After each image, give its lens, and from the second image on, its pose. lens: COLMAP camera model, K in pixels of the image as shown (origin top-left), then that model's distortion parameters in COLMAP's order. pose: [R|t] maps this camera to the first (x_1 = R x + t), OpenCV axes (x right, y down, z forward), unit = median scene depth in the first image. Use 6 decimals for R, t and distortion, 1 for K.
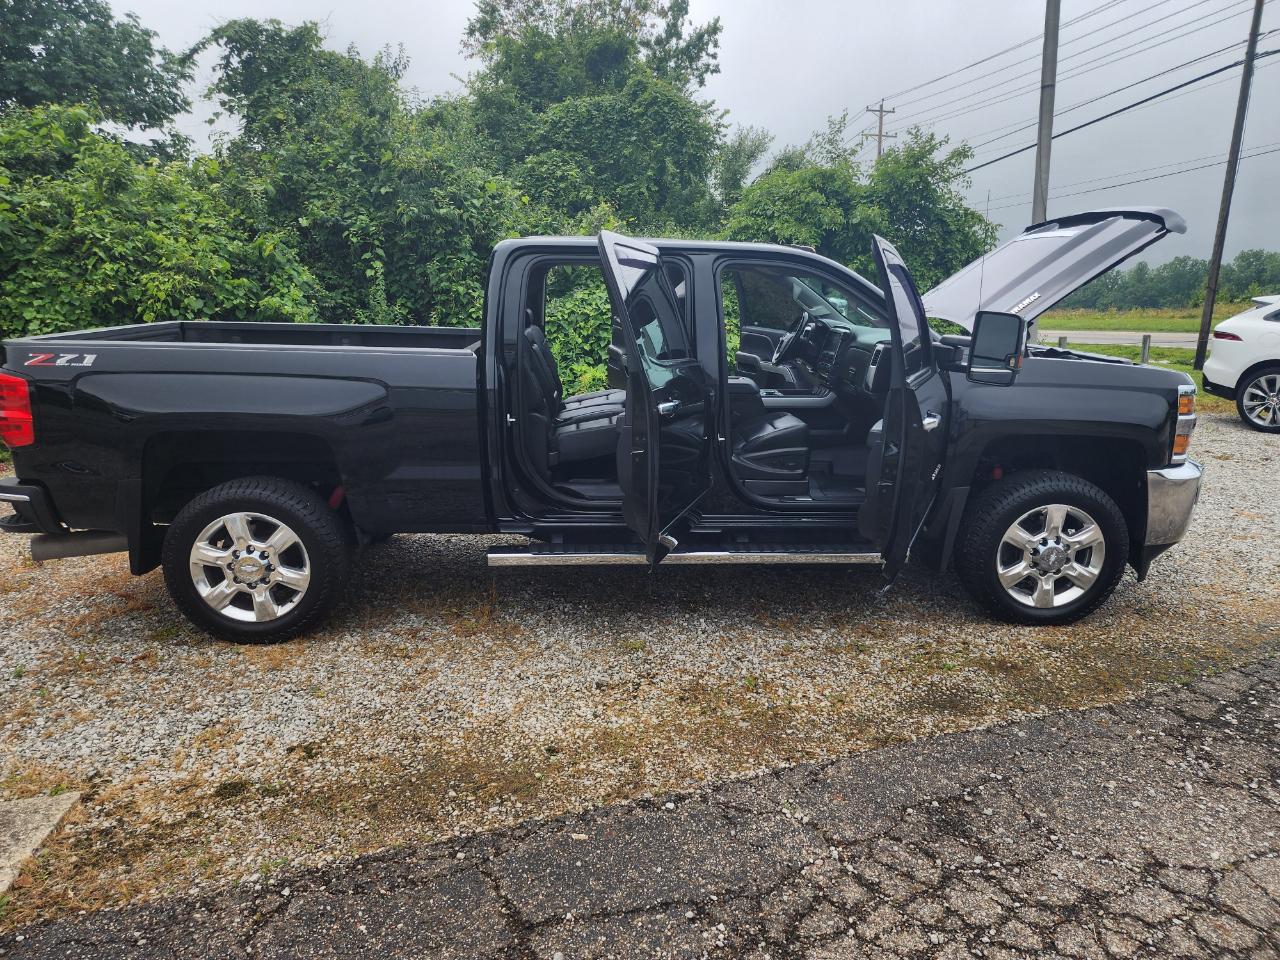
lens RADIAL K [[873.6, 0, 652.2], [0, 873.6, 481.3], [0, 0, 1]] dist [0.065950, -0.056488]
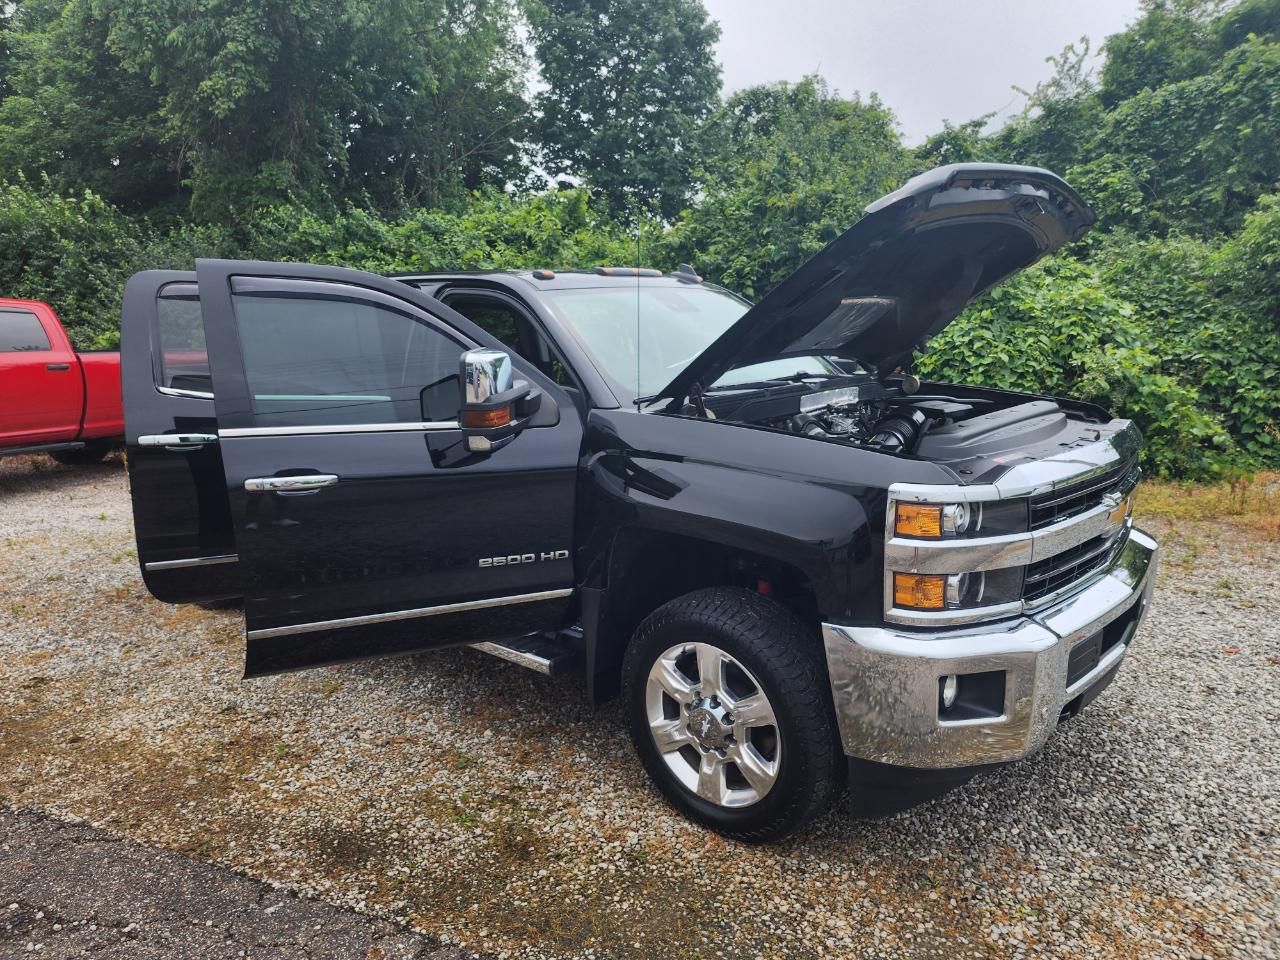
lens RADIAL K [[873.6, 0, 637.3], [0, 873.6, 480.2], [0, 0, 1]] dist [0.065950, -0.056488]
pose [[0.715852, 0.105796, -0.690190, 0.903485], [-0.133785, 0.990923, 0.013135, -0.100987], [0.685315, 0.082934, 0.723509, 0.519140]]
